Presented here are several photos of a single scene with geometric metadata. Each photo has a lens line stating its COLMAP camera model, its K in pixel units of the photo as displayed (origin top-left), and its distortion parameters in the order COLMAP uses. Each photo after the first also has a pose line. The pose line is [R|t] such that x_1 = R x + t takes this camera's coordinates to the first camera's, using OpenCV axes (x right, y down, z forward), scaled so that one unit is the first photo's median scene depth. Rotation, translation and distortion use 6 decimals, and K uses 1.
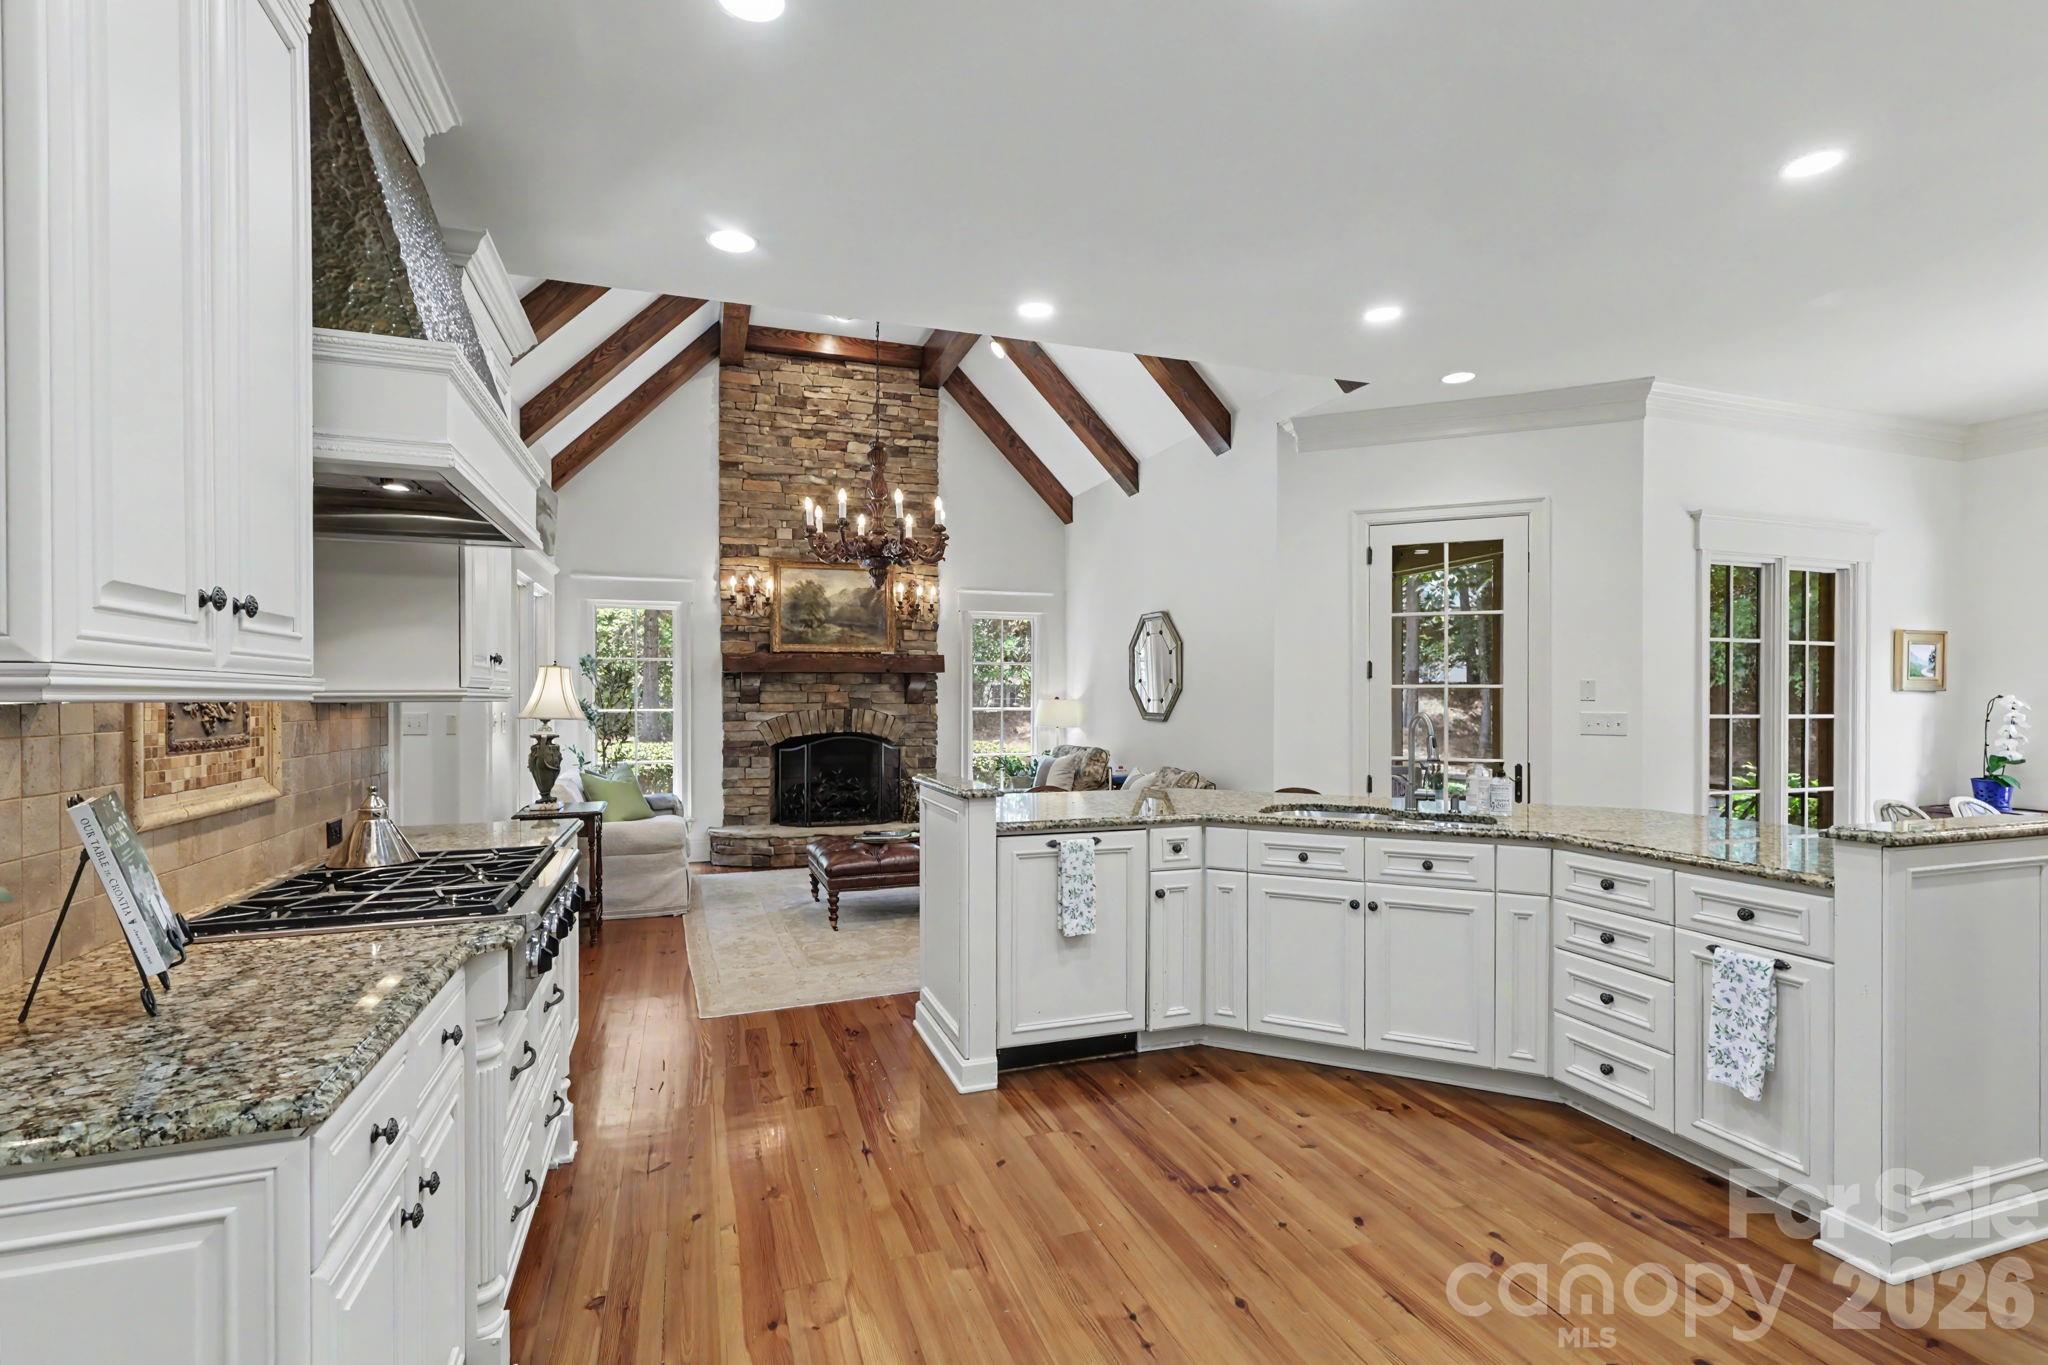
lens RADIAL K [[957.2, 0, 1027.3], [0, 957.2, 690.1], [0, 0, 1]] dist [-0.000201, 0.001551]
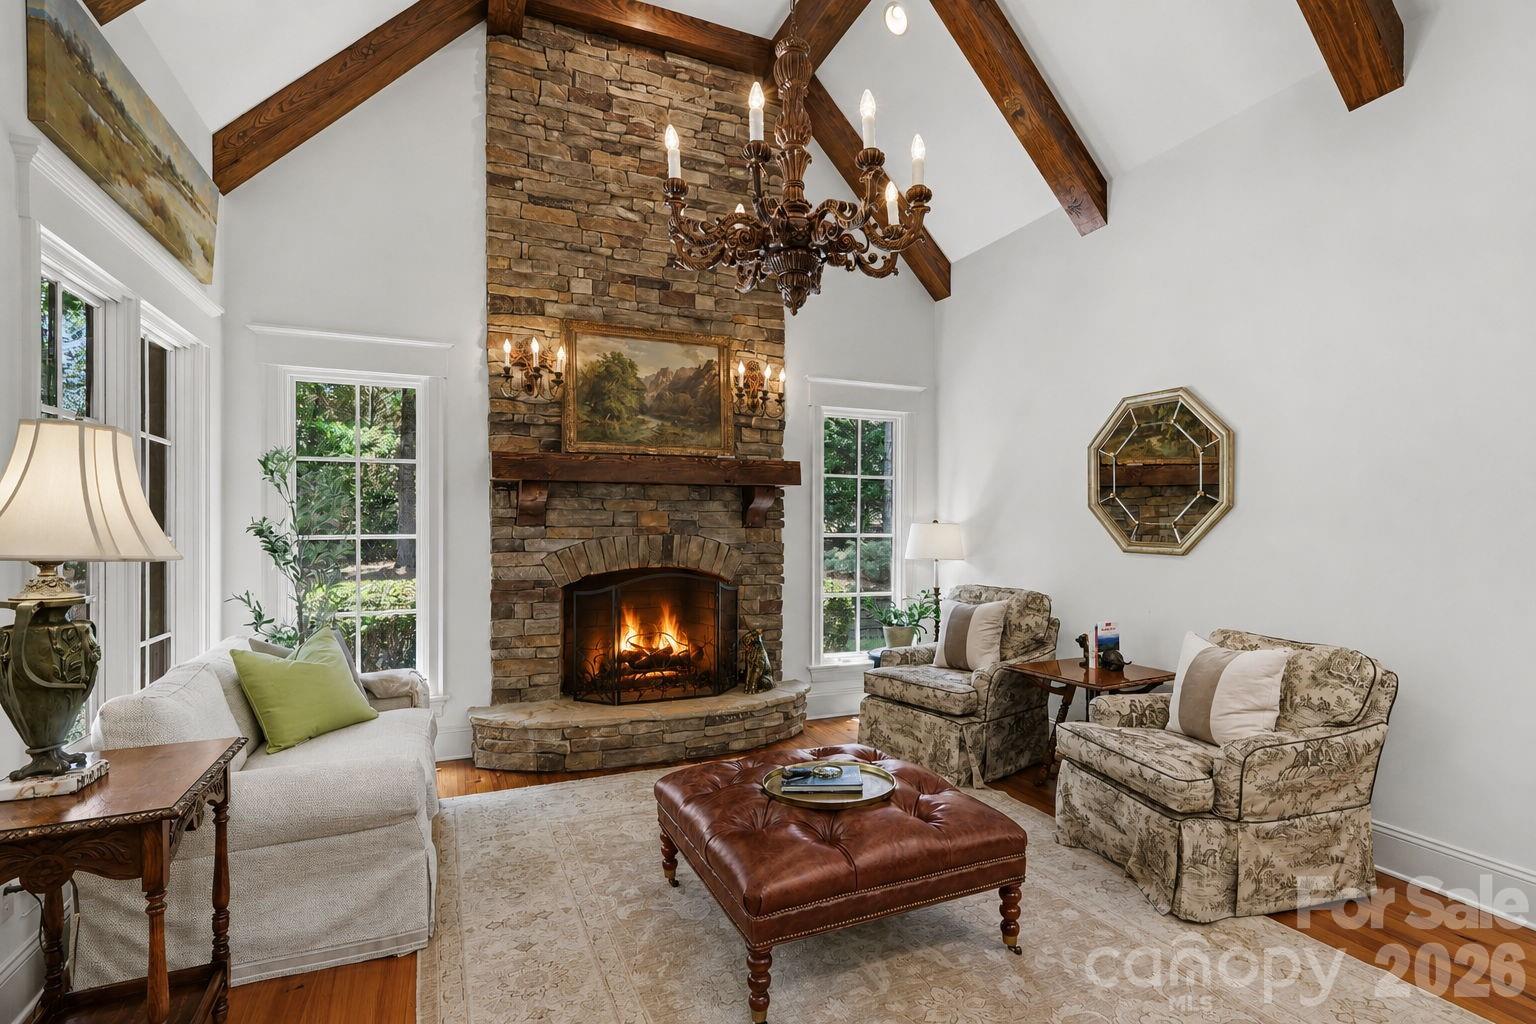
lens RADIAL K [[742.0, 0, 769.7], [0, 742.0, 518.3], [0, 0, 1]] dist [0.016575, 0.001027]
pose [[0.997749, 0.003783, 0.066946, -0.152599], [-0.003652, 0.999991, -0.002070, 0.008378], [-0.066953, 0.001821, 0.997754, 0.448158]]
